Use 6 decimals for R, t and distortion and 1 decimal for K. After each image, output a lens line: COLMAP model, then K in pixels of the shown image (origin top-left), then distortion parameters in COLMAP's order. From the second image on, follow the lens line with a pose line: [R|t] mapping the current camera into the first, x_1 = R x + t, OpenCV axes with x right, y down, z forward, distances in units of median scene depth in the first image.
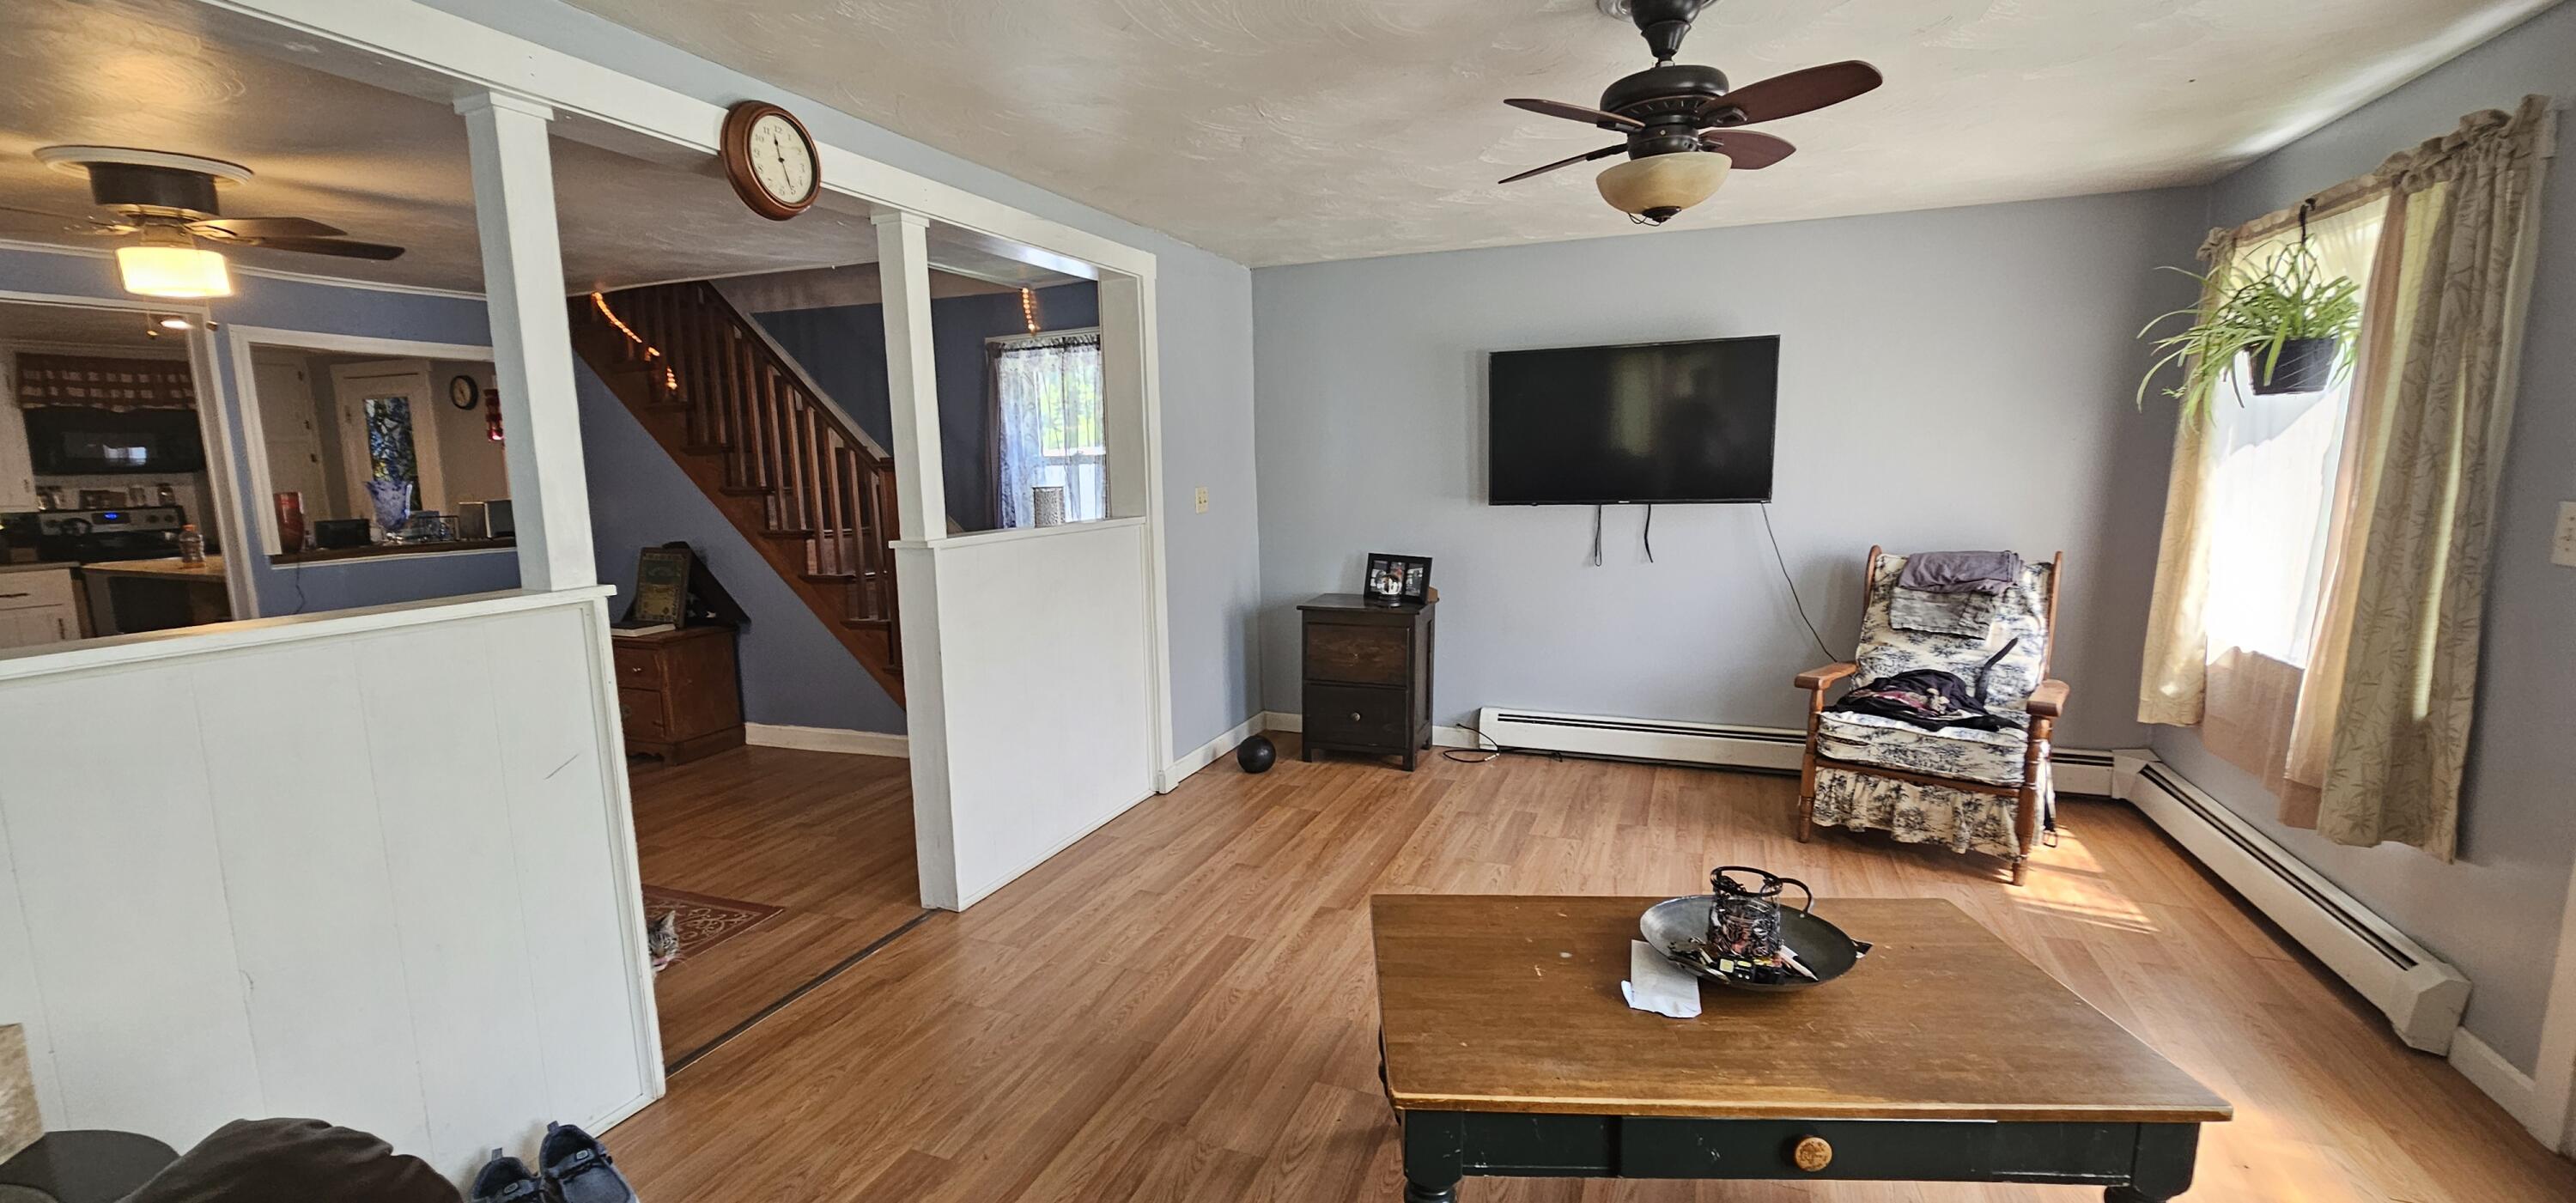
lens RADIAL K [[1054.5, 0, 1278.8], [0, 1054.5, 608.2], [0, 0, 1]] dist [-0.000999, -0.000166]
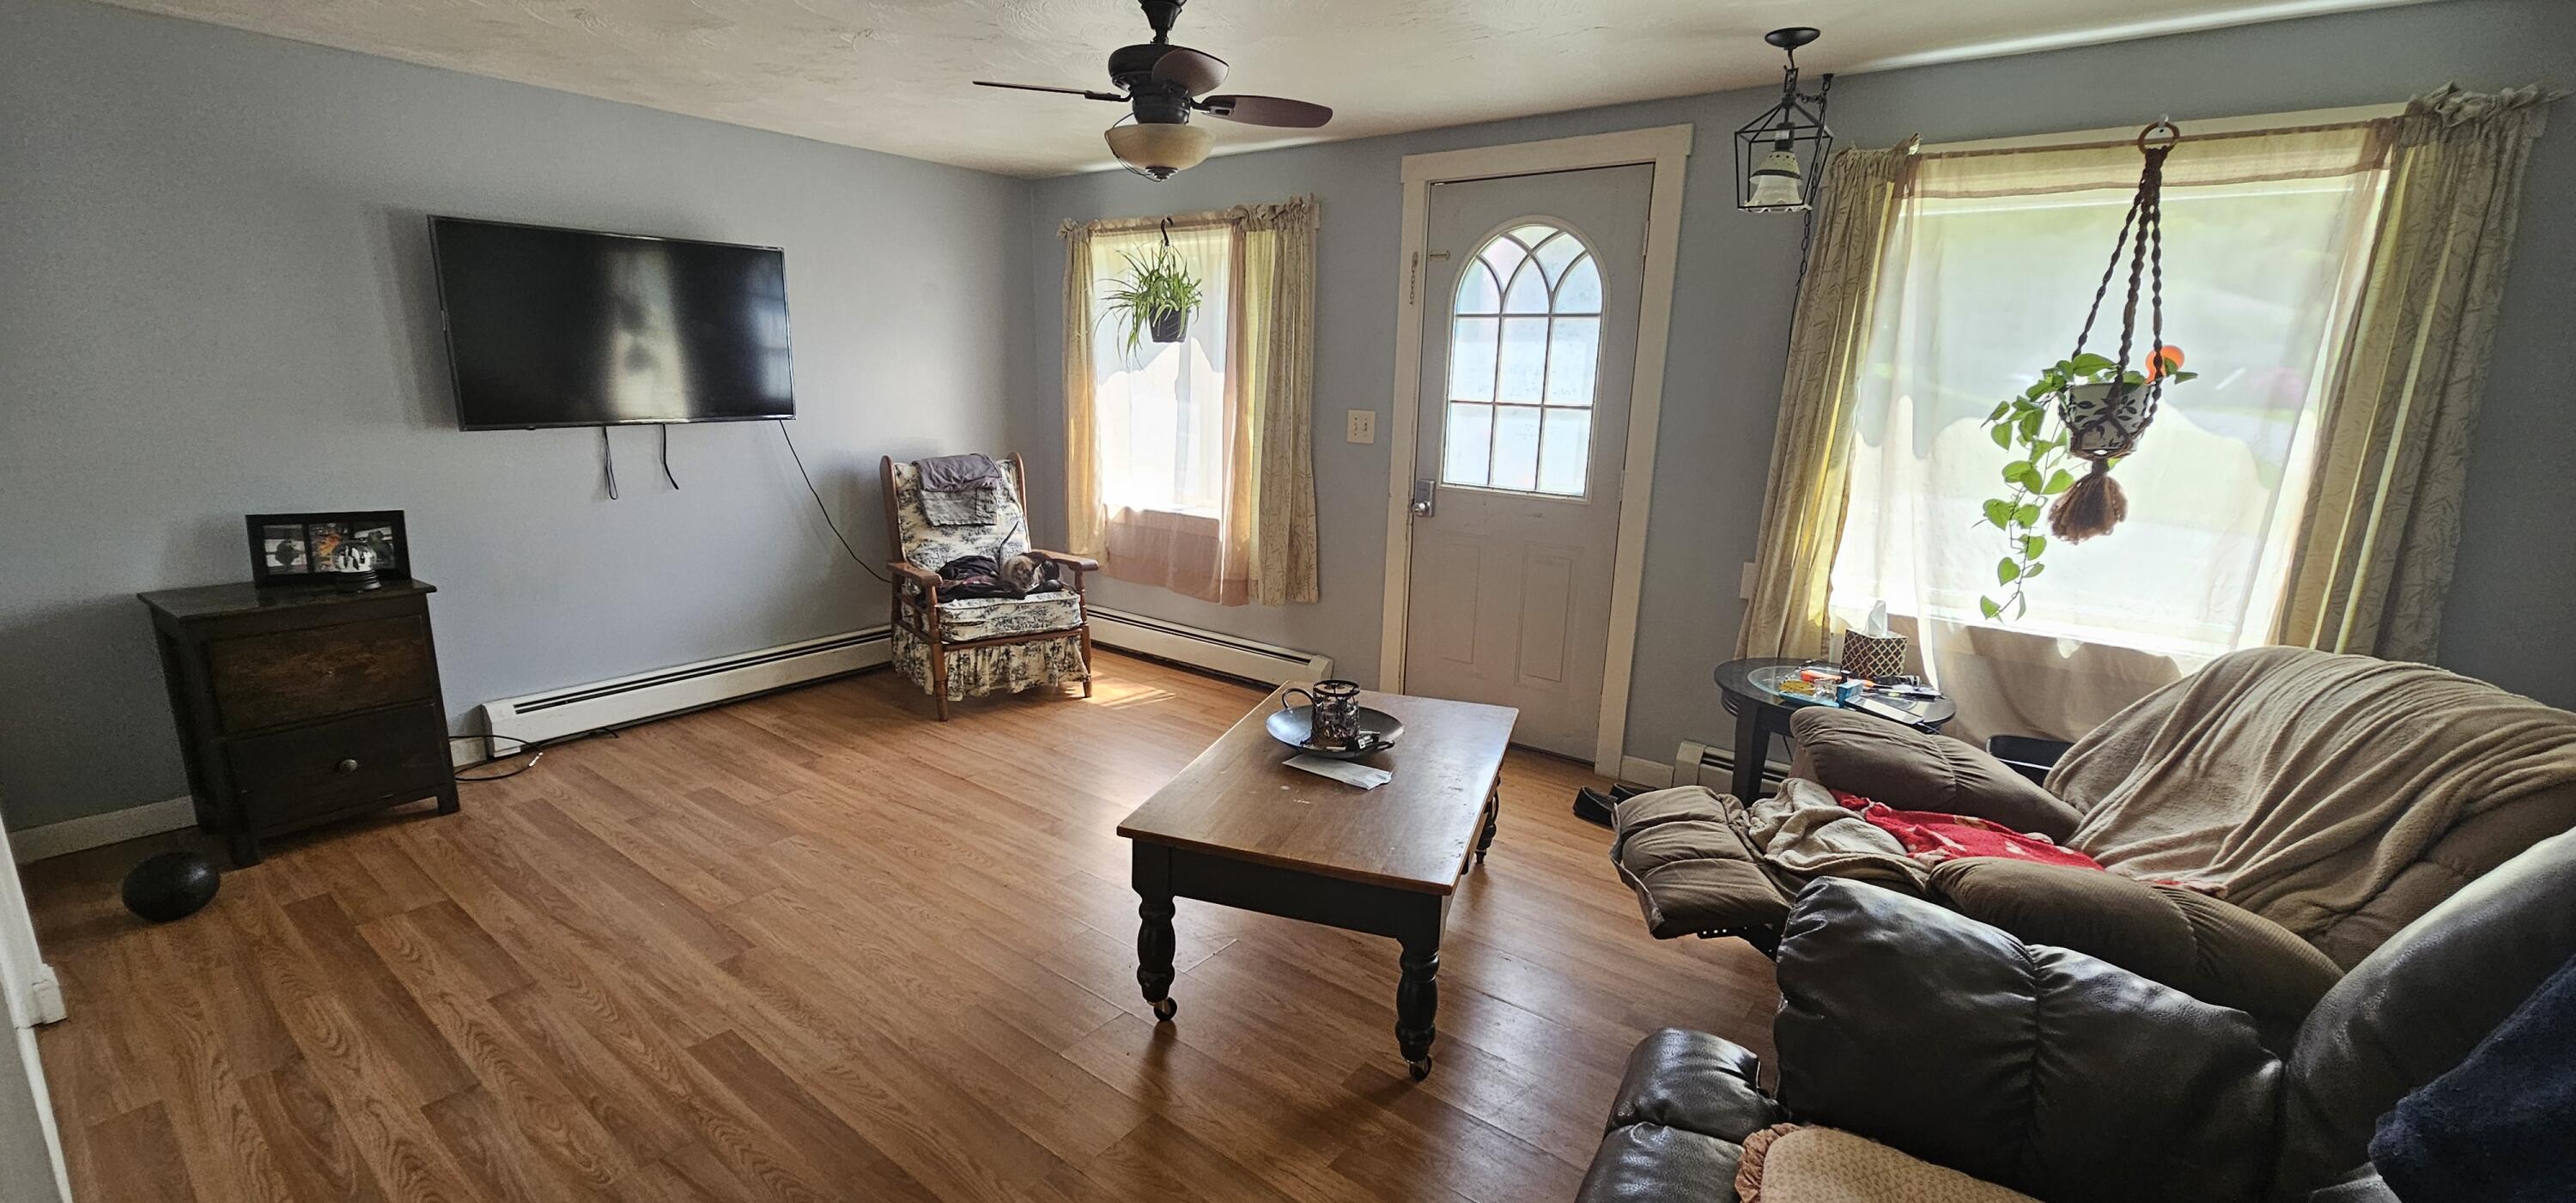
lens RADIAL K [[1054.5, 0, 1266.0], [0, 1054.5, 611.7], [0, 0, 1]] dist [-0.000999, -0.000166]
pose [[0.286780, -0.194662, 0.938010, -0.474631], [0.109620, 0.979375, 0.169732, -0.050842], [-0.951704, 0.054149, 0.302204, 0.341210]]
